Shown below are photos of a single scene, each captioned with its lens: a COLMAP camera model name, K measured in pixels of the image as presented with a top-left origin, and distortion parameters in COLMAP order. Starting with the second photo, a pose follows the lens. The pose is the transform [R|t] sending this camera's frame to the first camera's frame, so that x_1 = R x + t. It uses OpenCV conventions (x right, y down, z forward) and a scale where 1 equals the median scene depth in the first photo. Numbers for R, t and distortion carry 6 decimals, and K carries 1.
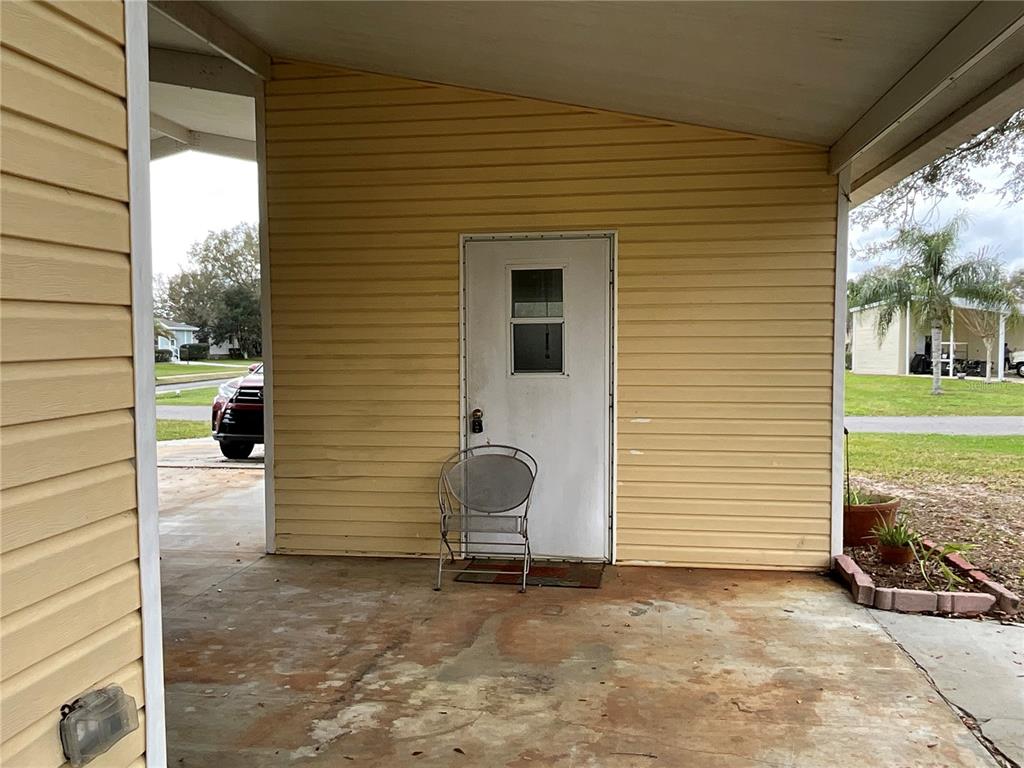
lens RADIAL K [[815.7, 0, 512.0], [0, 815.7, 384.0], [0, 0, 1]] dist [-0.007484, 0.007235]
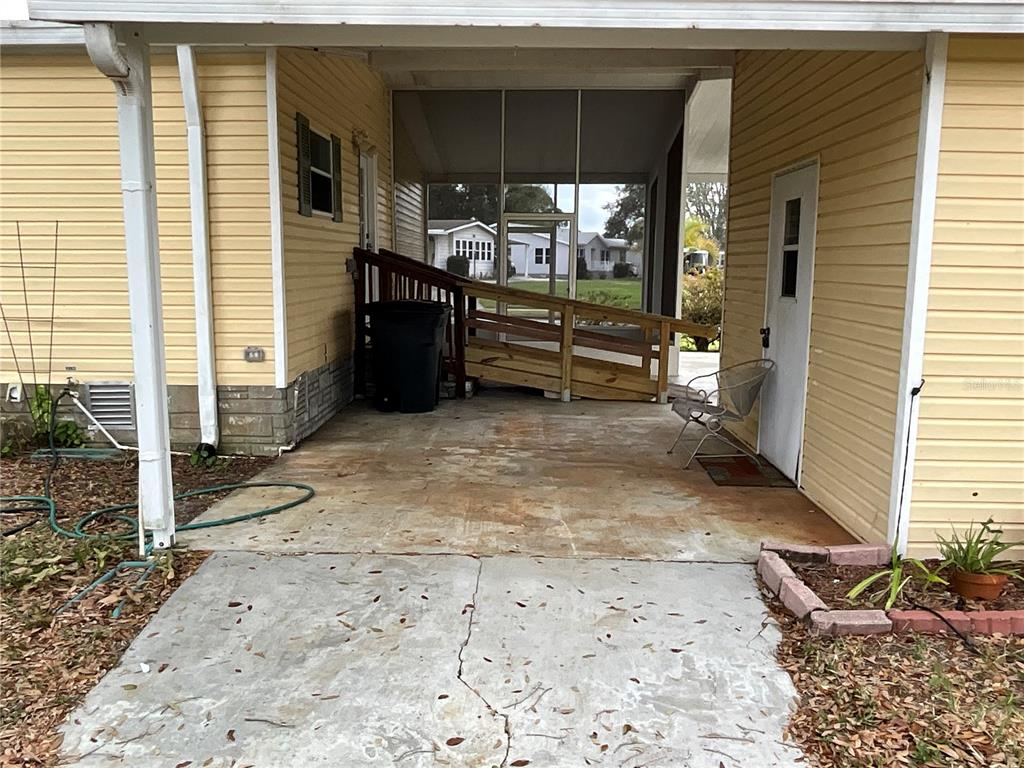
lens RADIAL K [[815.7, 0, 512.0], [0, 815.7, 384.0], [0, 0, 1]] dist [-0.007484, 0.007235]
pose [[0.123419, 0.150270, -0.980911, 1.484088], [-0.068854, 0.987383, 0.142598, -0.039685], [0.989963, 0.049941, 0.132208, 0.710757]]
